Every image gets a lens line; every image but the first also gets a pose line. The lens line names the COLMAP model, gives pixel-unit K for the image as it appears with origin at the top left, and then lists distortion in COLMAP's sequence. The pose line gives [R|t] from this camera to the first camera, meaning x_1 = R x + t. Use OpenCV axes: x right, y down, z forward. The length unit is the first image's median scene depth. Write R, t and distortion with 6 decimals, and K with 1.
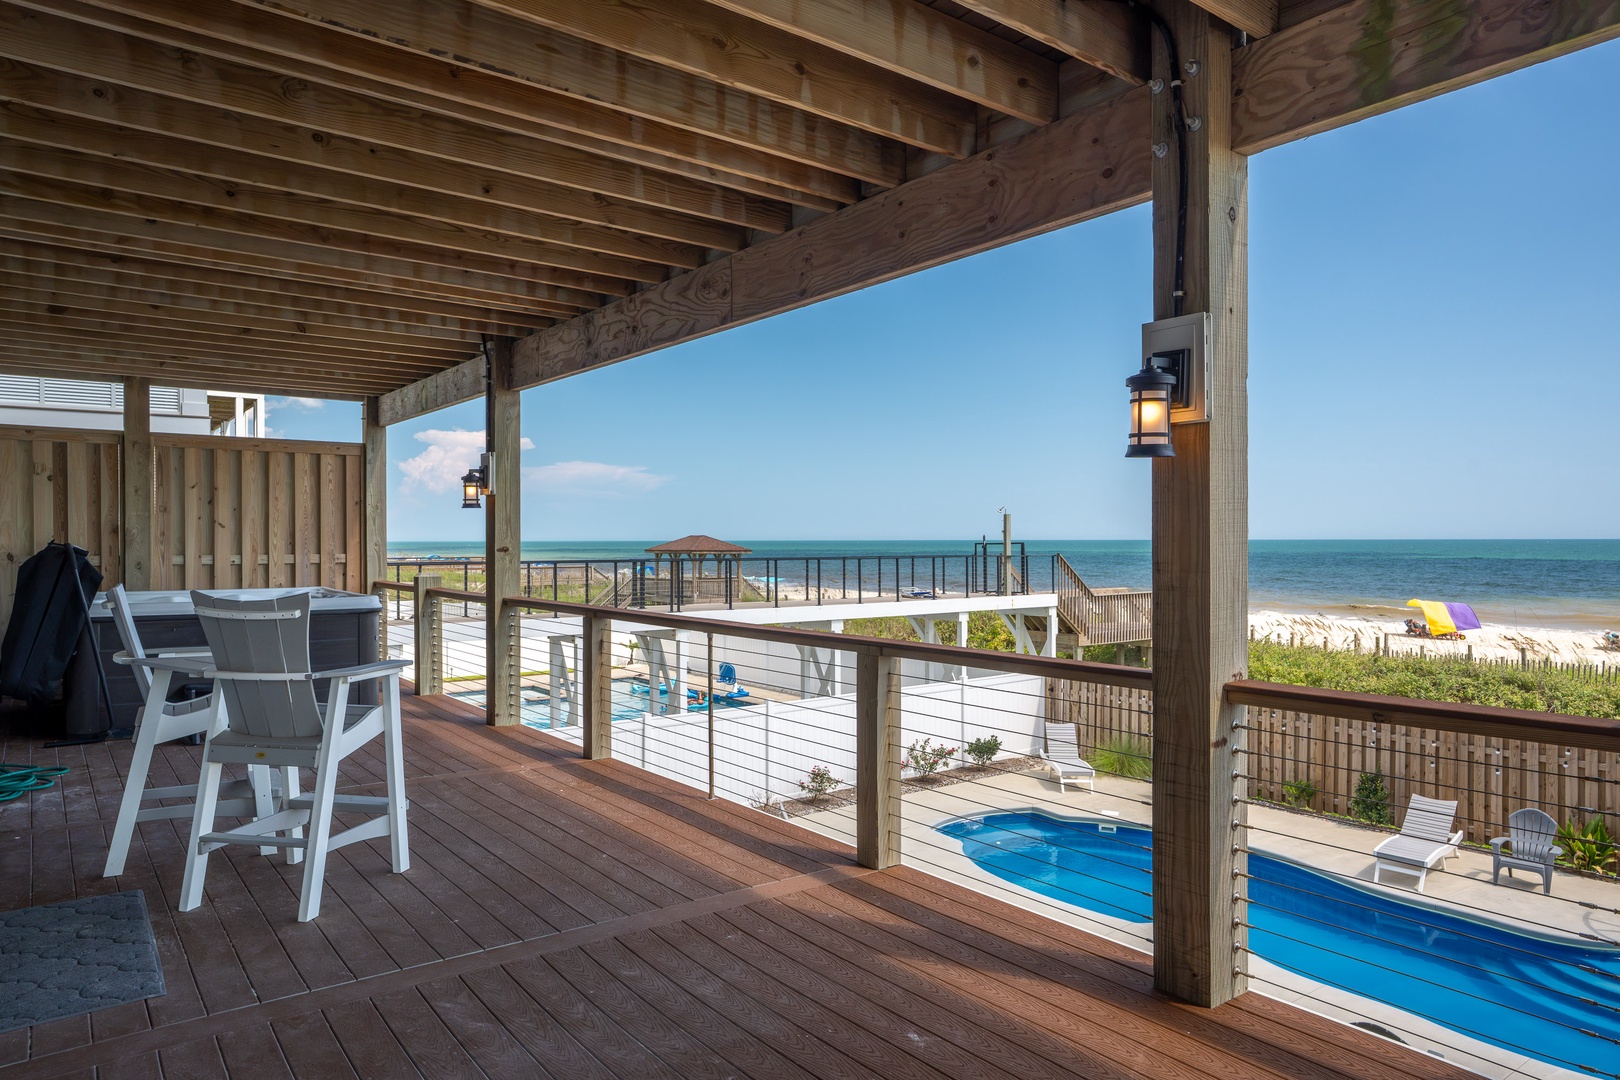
lens RADIAL K [[1038.1, 0, 809.0], [0, 1038.1, 546.9], [0, 0, 1]] dist [0.009744, 0.020327]
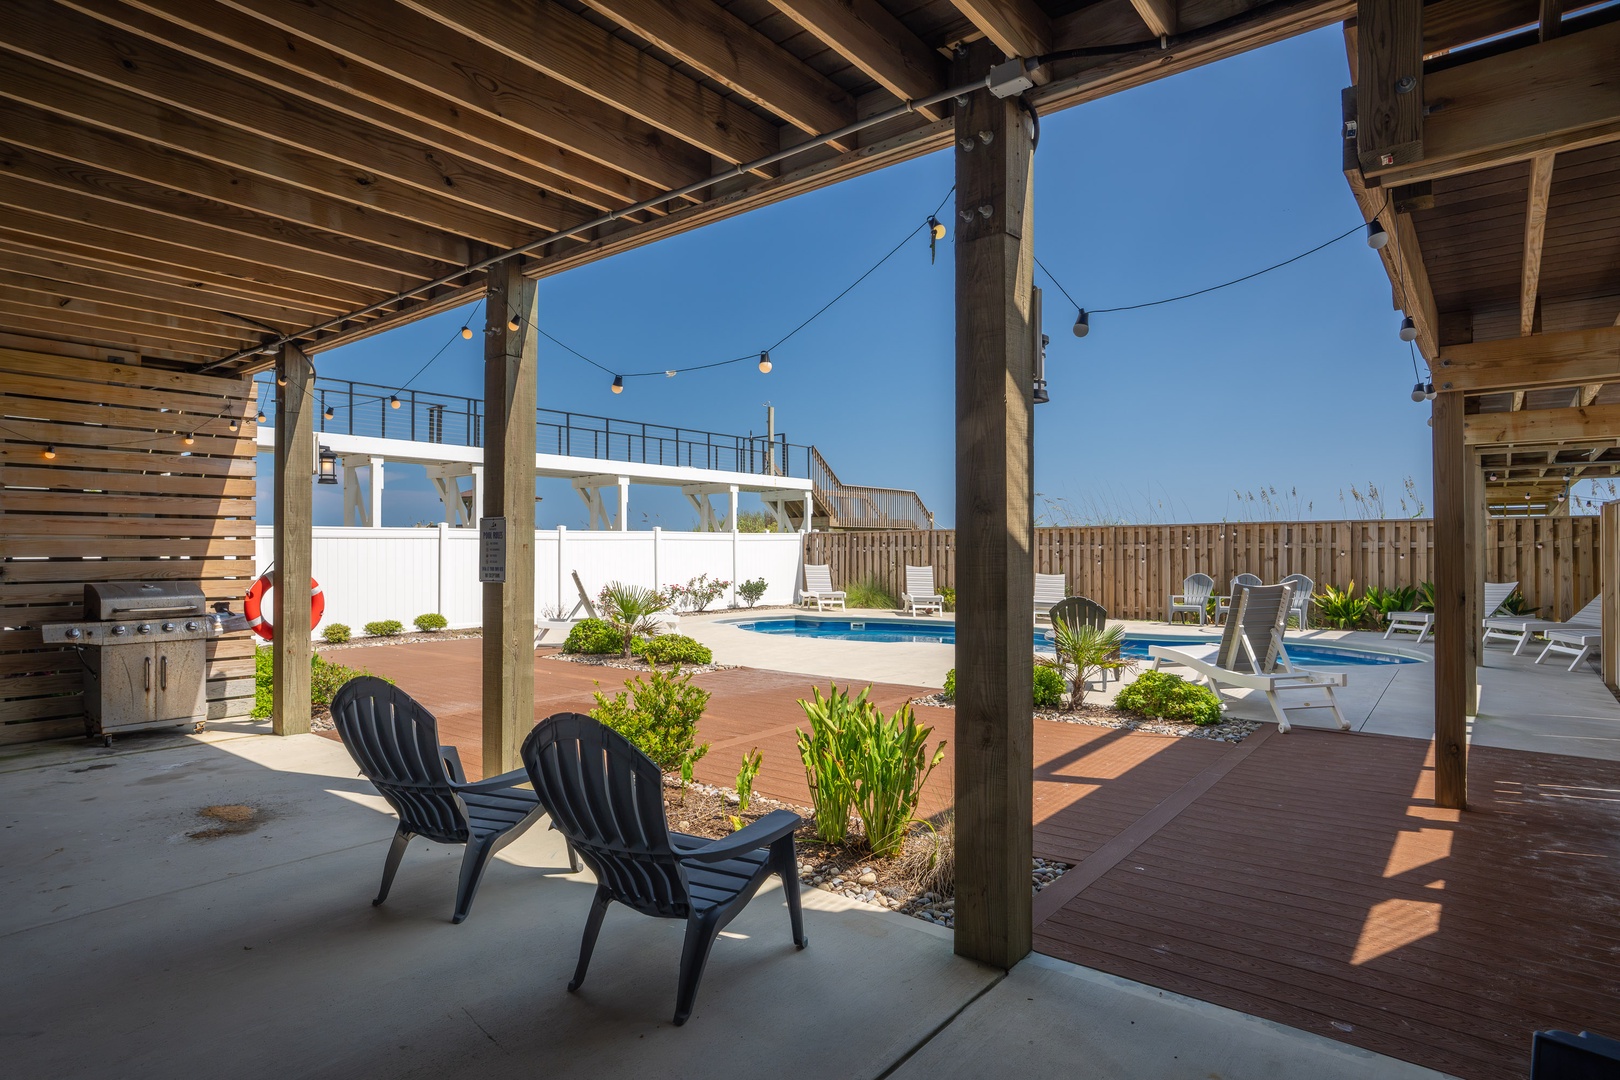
lens RADIAL K [[884.1, 0, 813.1], [0, 884.1, 534.5], [0, 0, 1]] dist [-0.031382, 0.005949]
pose [[0.970016, 0.002195, 0.243032, -0.007050], [0.003369, 0.999742, -0.022476, 0.184933], [-0.243018, 0.022621, 0.969758, 0.032474]]
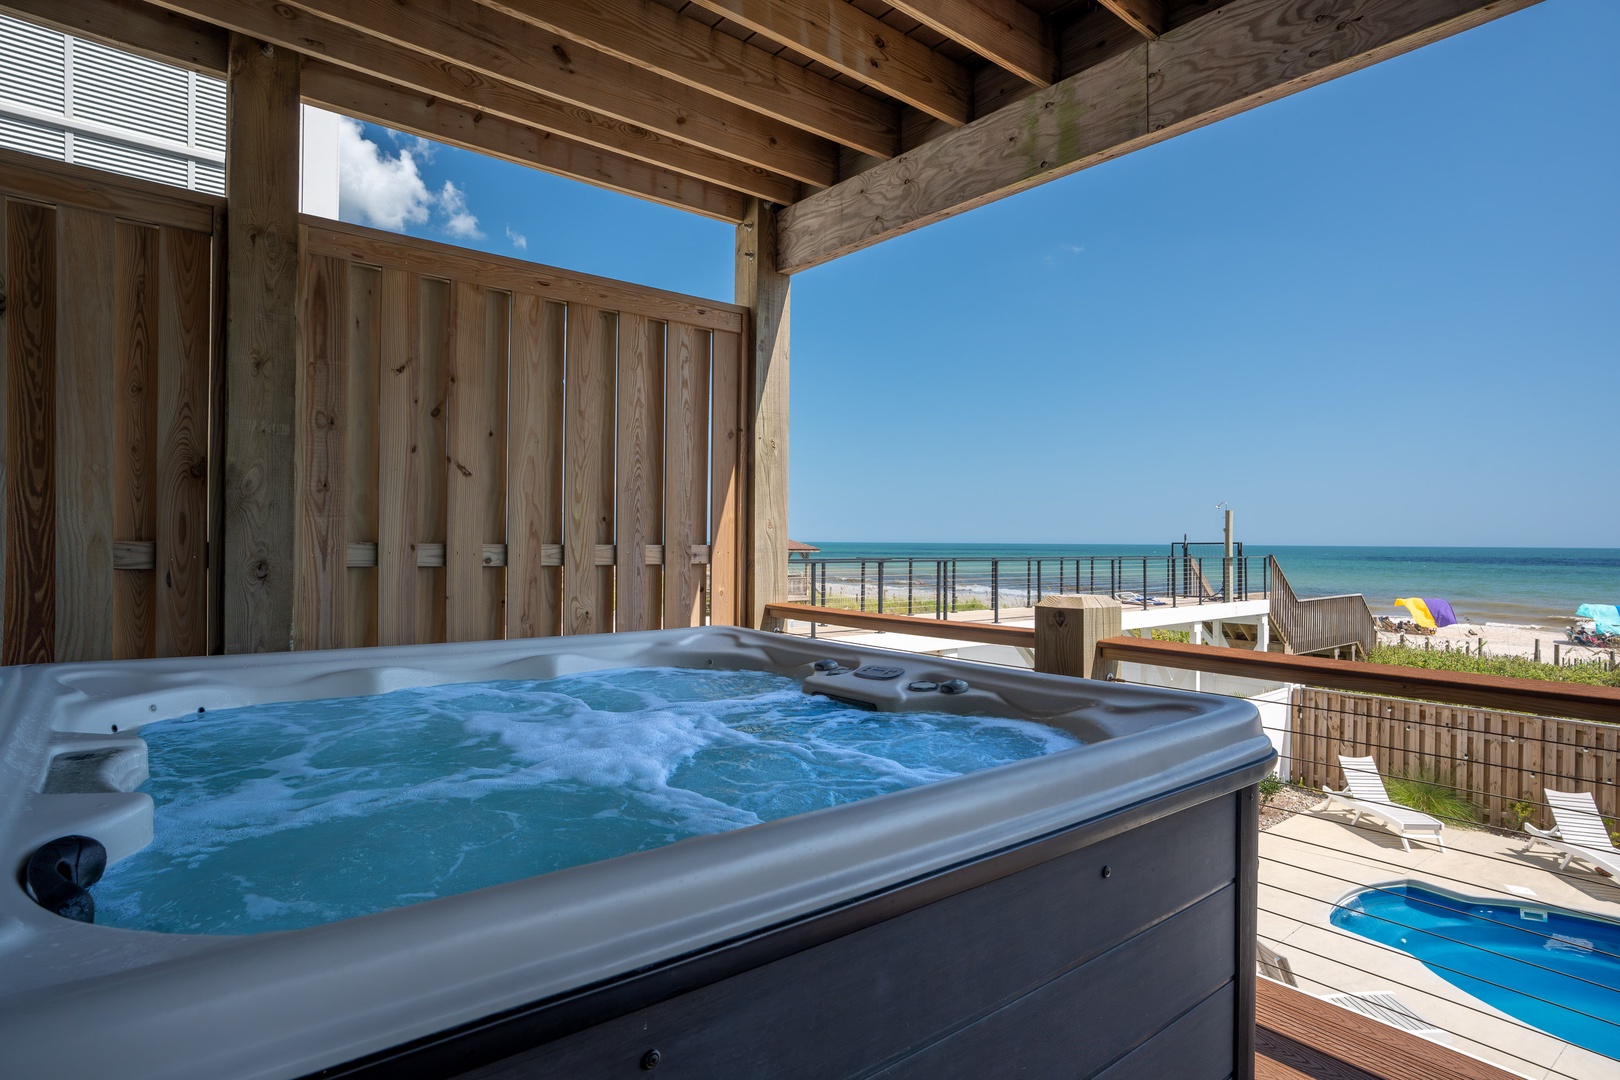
lens RADIAL K [[853.5, 0, 836.3], [0, 853.5, 541.4], [0, 0, 1]] dist [0.000195, 0.002644]
pose [[0.998833, 0.007501, 0.047715, -0.250726], [-0.007042, 0.999927, -0.009785, 0.005265], [-0.047785, 0.009437, 0.998813, 0.381873]]
